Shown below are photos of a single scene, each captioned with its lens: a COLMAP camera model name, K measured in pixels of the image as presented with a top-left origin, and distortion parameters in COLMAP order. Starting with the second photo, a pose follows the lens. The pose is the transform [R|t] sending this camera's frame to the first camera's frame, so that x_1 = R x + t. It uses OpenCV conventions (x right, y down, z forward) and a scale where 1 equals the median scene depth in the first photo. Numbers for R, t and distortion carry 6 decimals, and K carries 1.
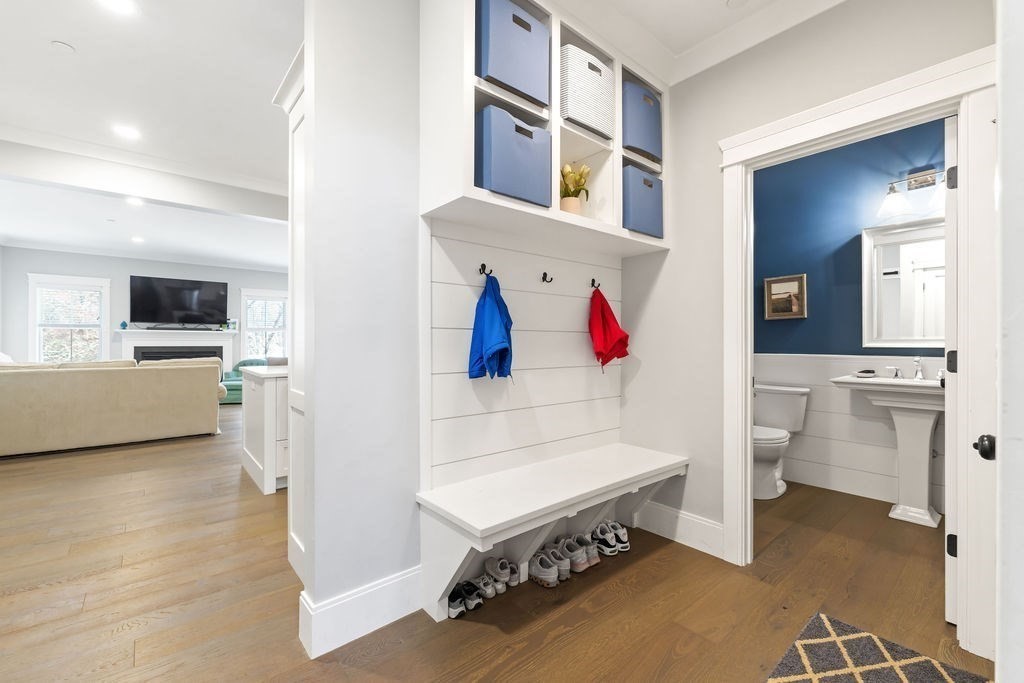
lens RADIAL K [[432.9, 0, 506.1], [0, 432.9, 340.0], [0, 0, 1]] dist [0.011037, 0.000082]
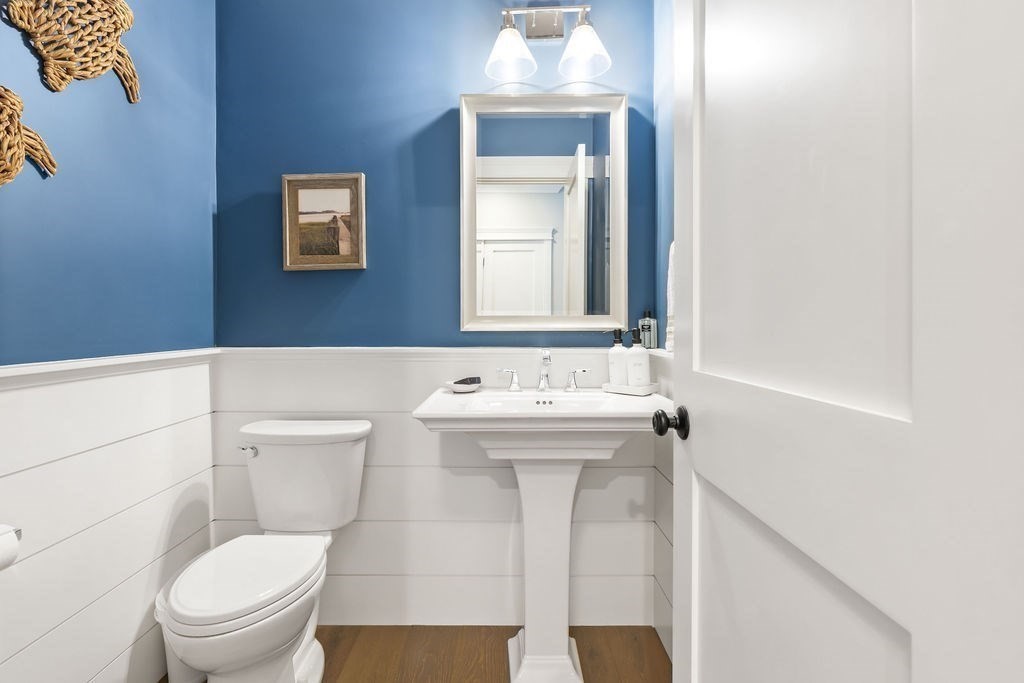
lens RADIAL K [[436.4, 0, 507.1], [0, 436.4, 338.0], [0, 0, 1]] dist [-0.001005, -0.000491]
pose [[0.629407, -0.008841, 0.777025, 0.424361], [-0.004819, 0.999872, 0.015281, 0.014736], [-0.777060, -0.013362, 0.629284, 0.591171]]
